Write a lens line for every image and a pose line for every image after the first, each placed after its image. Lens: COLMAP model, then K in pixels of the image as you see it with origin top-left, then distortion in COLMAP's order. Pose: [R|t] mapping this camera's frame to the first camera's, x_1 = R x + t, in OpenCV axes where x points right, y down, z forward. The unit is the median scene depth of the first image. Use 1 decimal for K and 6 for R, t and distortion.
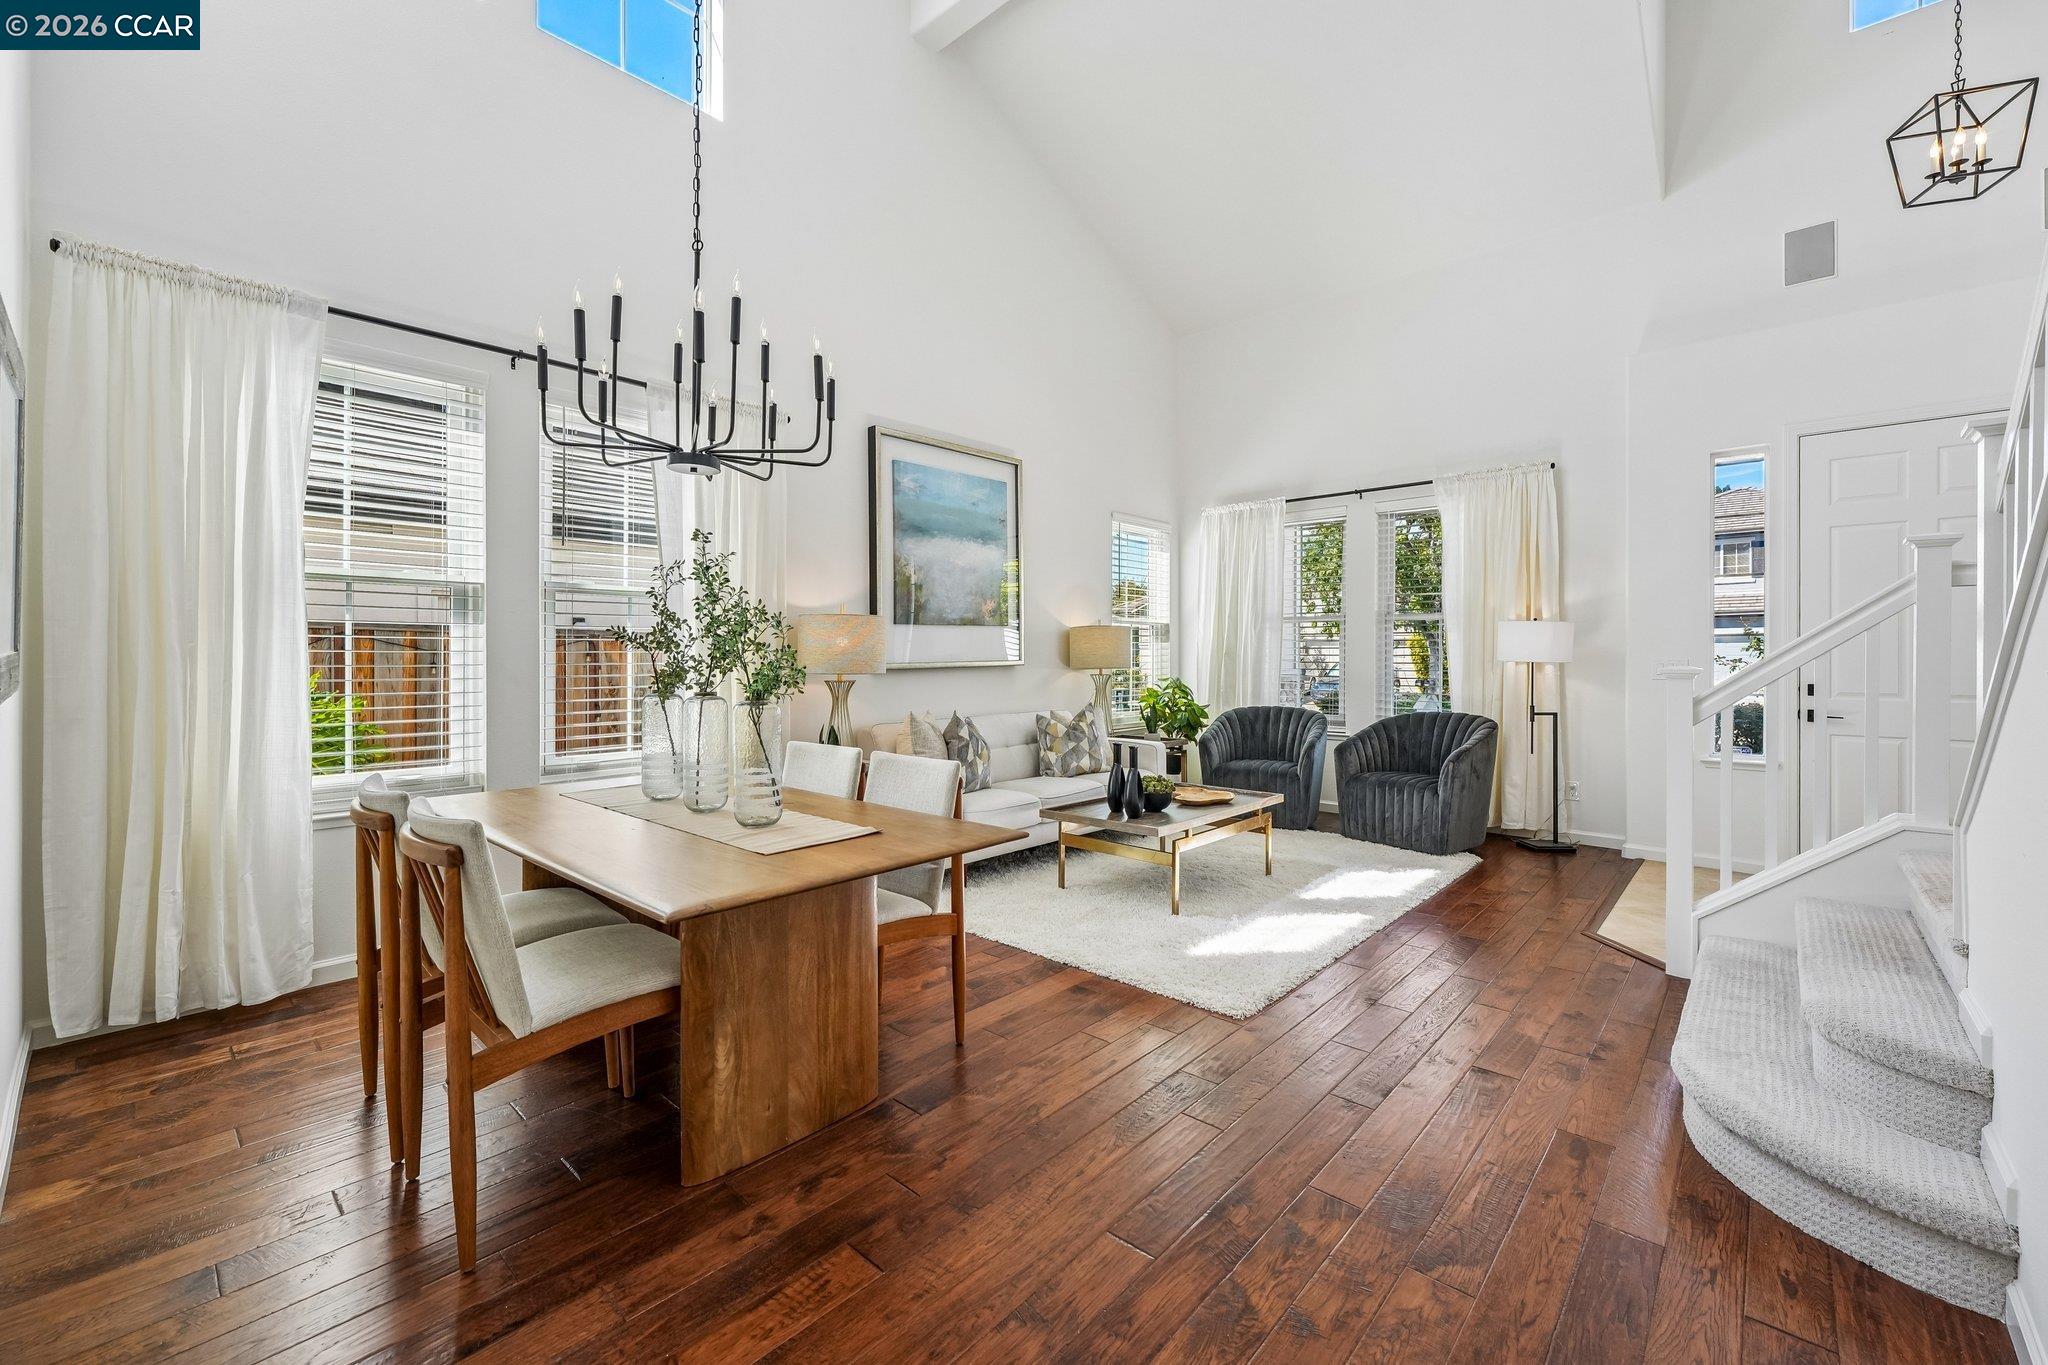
lens RADIAL K [[839.4, 0, 998.5], [0, 839.4, 658.3], [0, 0, 1]] dist [-0.001390, -0.000082]
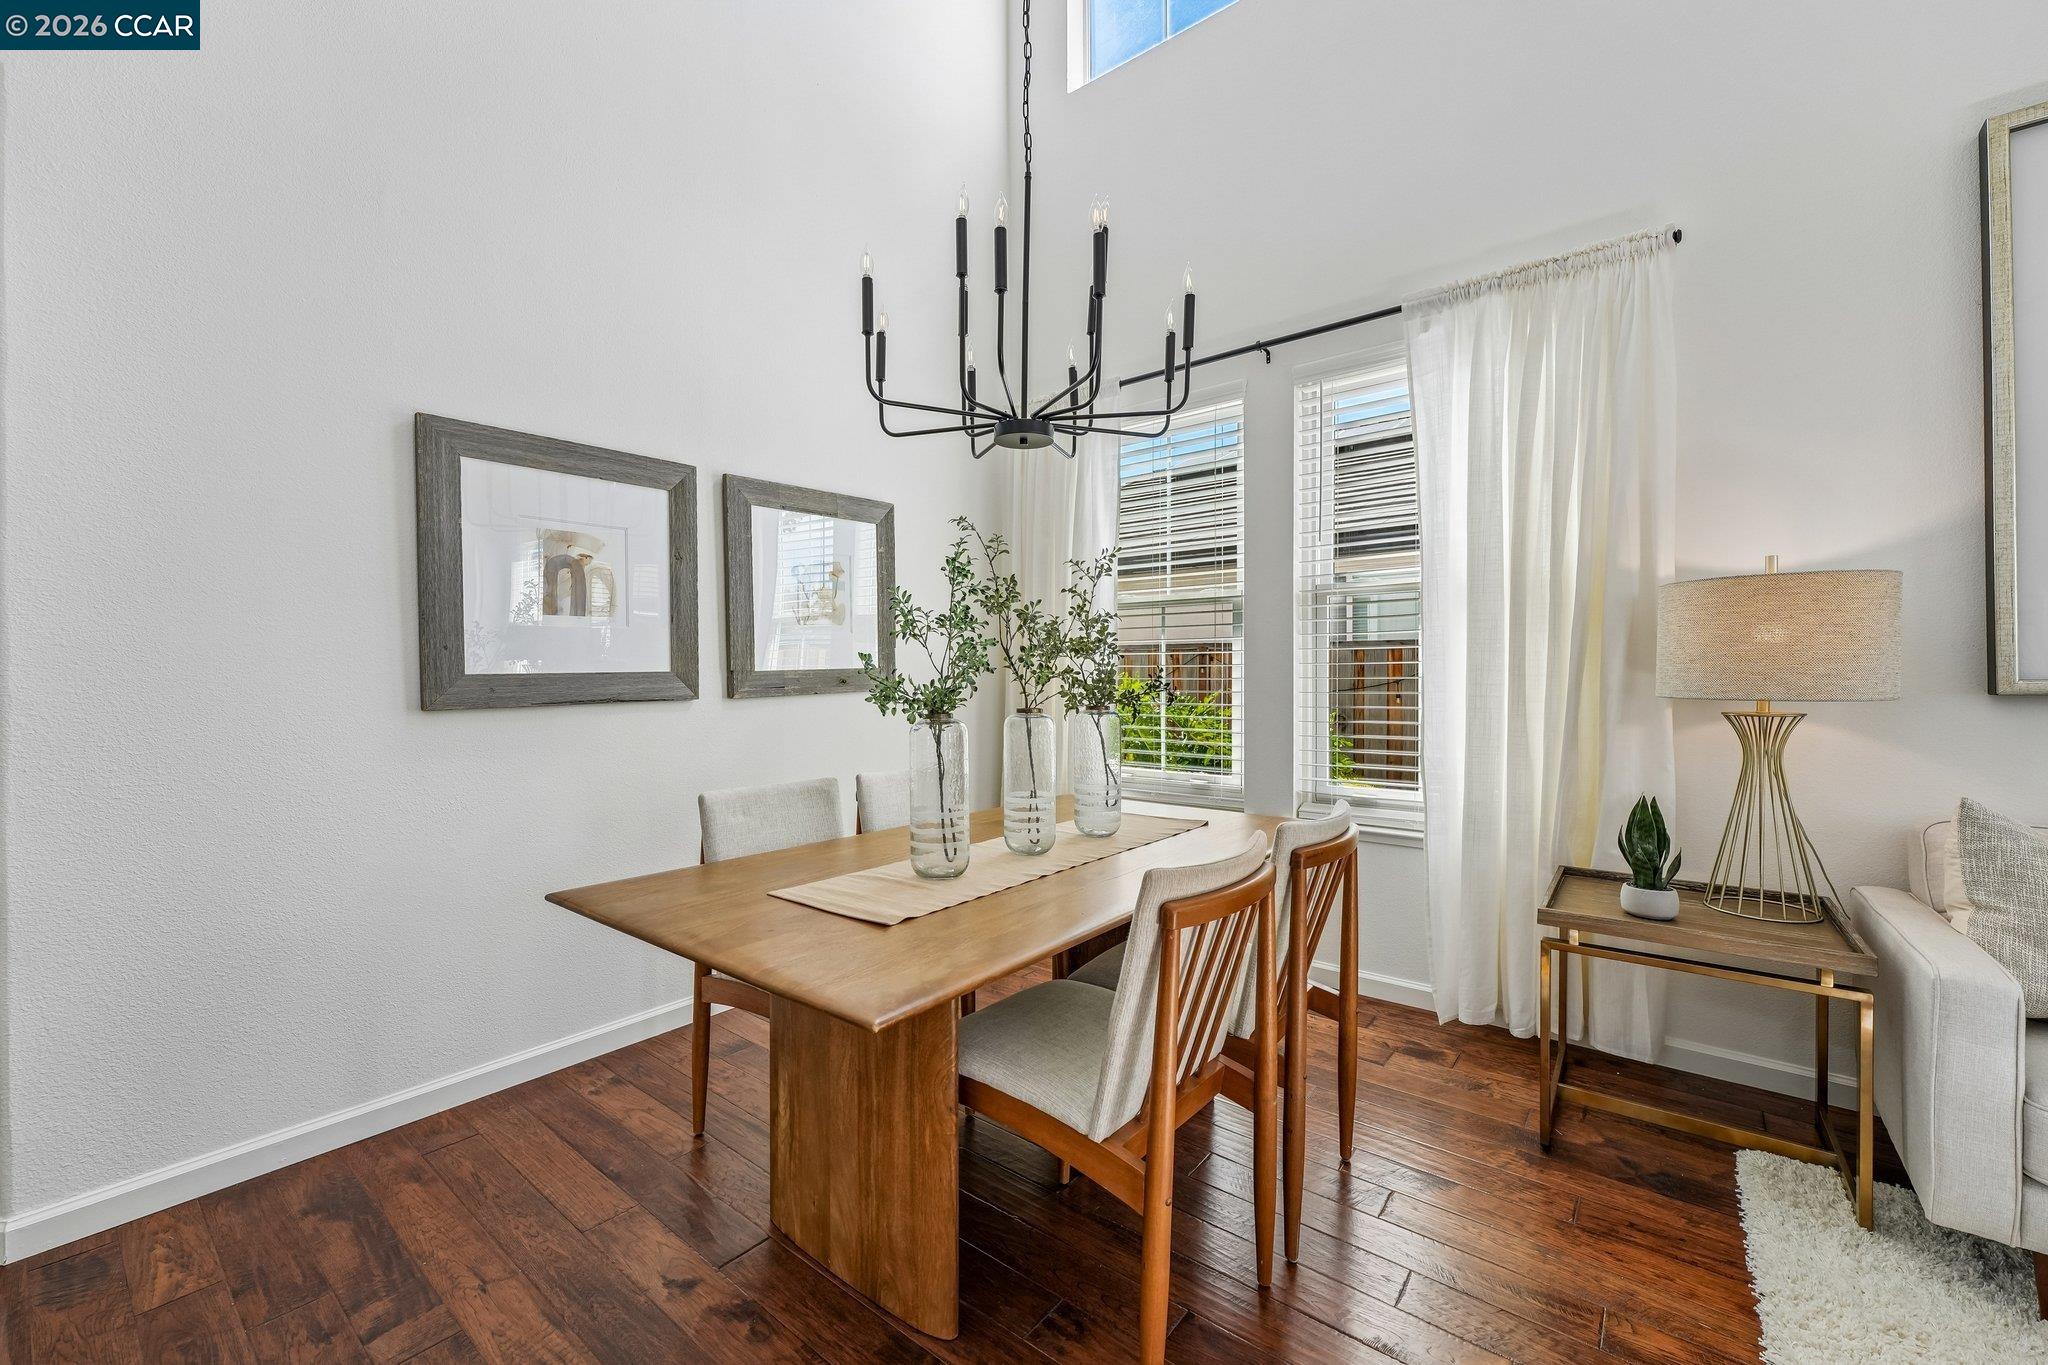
lens RADIAL K [[831.7, 0, 1027.9], [0, 831.7, 675.2], [0, 0, 1]] dist [-0.000831, -0.000110]
pose [[0.071471, -0.008147, -0.997409, 0.220341], [-0.005987, 0.999945, -0.008597, 0.009219], [0.997425, 0.006586, 0.071418, 0.452306]]
